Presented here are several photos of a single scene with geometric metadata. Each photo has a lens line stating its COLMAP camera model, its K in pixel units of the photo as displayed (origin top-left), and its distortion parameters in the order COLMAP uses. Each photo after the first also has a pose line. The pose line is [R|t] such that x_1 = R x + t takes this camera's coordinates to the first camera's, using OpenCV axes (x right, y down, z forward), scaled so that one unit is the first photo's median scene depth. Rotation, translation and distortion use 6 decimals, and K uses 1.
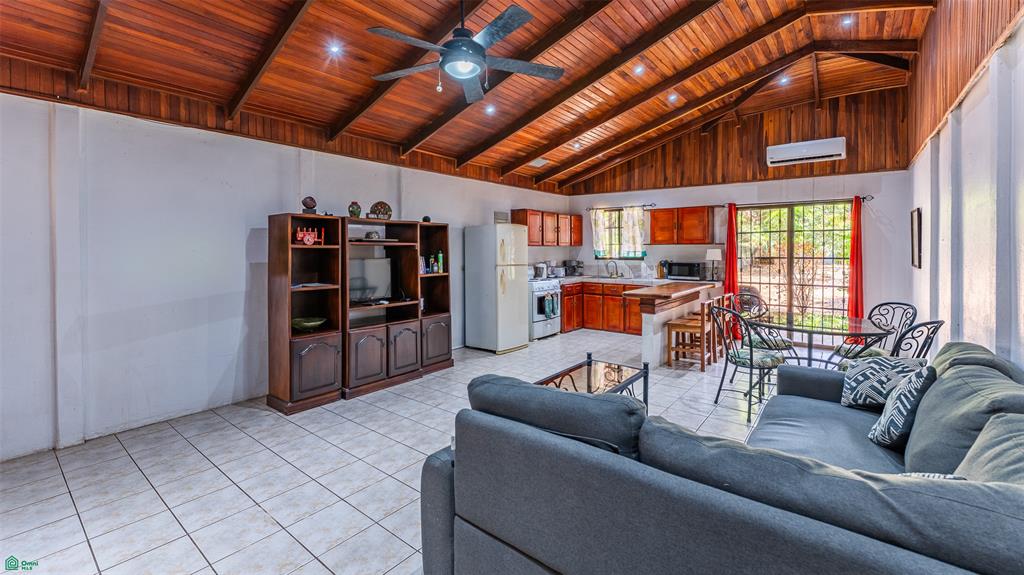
lens RADIAL K [[432.0, 0, 496.8], [0, 432.0, 273.6], [0, 0, 1]] dist [-0.000253, 0.000000]
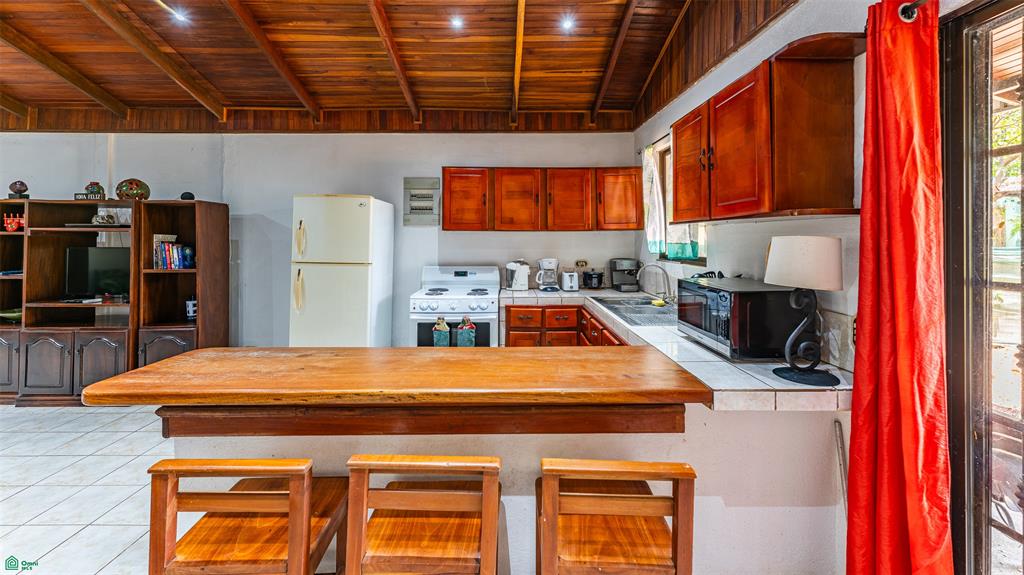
lens RADIAL K [[432.0, 0, 496.8], [0, 432.0, 273.6], [0, 0, 1]] dist [-0.000253, 0.000000]
pose [[0.619831, 0.058540, -0.782549, 0.765100], [-0.048188, 0.998171, 0.036502, -0.044453], [0.783254, 0.015085, 0.621518, 0.947672]]
